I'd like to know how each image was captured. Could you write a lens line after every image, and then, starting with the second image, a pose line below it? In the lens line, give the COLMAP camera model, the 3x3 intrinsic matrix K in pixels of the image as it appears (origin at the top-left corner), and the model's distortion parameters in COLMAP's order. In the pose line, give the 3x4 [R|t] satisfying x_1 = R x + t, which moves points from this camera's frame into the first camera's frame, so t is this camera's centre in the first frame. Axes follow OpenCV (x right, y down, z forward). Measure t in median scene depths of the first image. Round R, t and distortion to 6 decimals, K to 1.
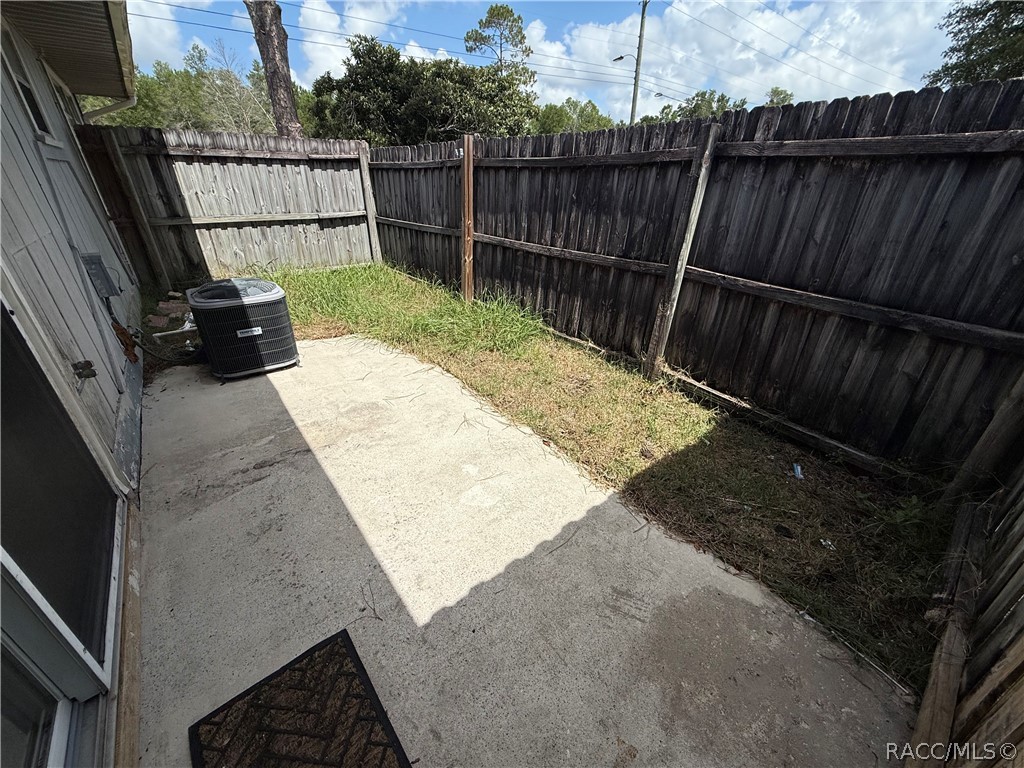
lens RADIAL K [[407.0, 0, 508.7], [0, 407.0, 384.2], [0, 0, 1]] dist [0.000313, -0.000010]
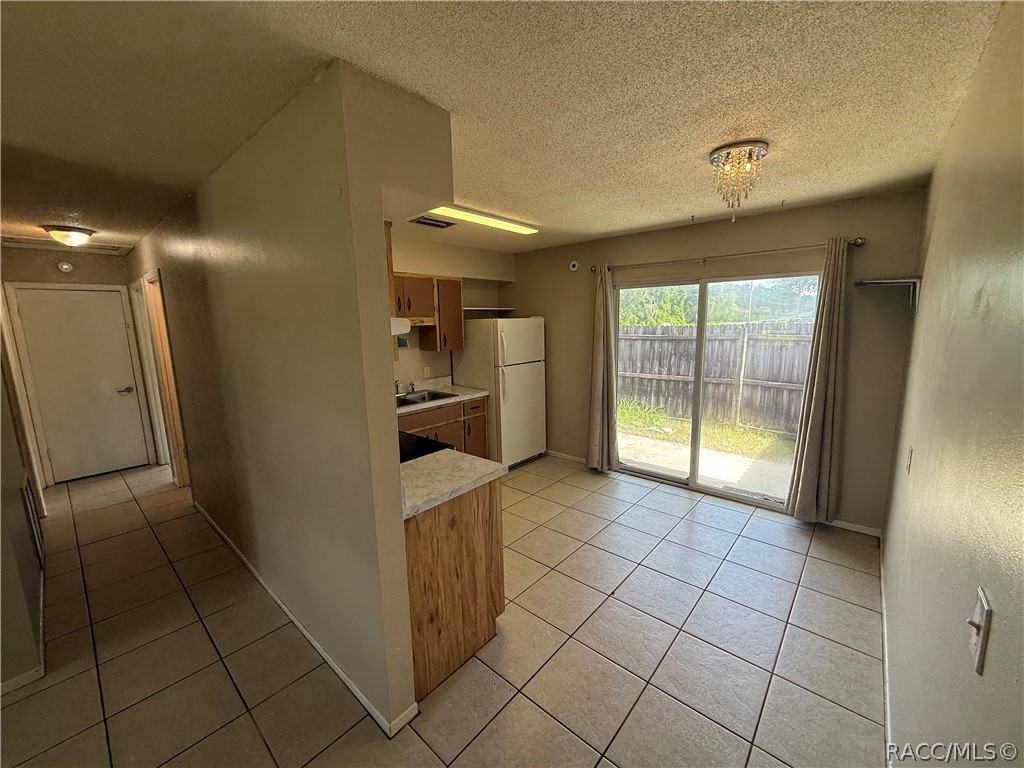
lens RADIAL K [[407.0, 0, 508.7], [0, 407.0, 384.2], [0, 0, 1]] dist [0.000313, -0.000010]
pose [[0.984506, -0.043788, 0.169798, -1.270089], [0.095674, 0.945624, -0.310871, 0.336835], [-0.146953, 0.322300, 0.935162, -0.980431]]
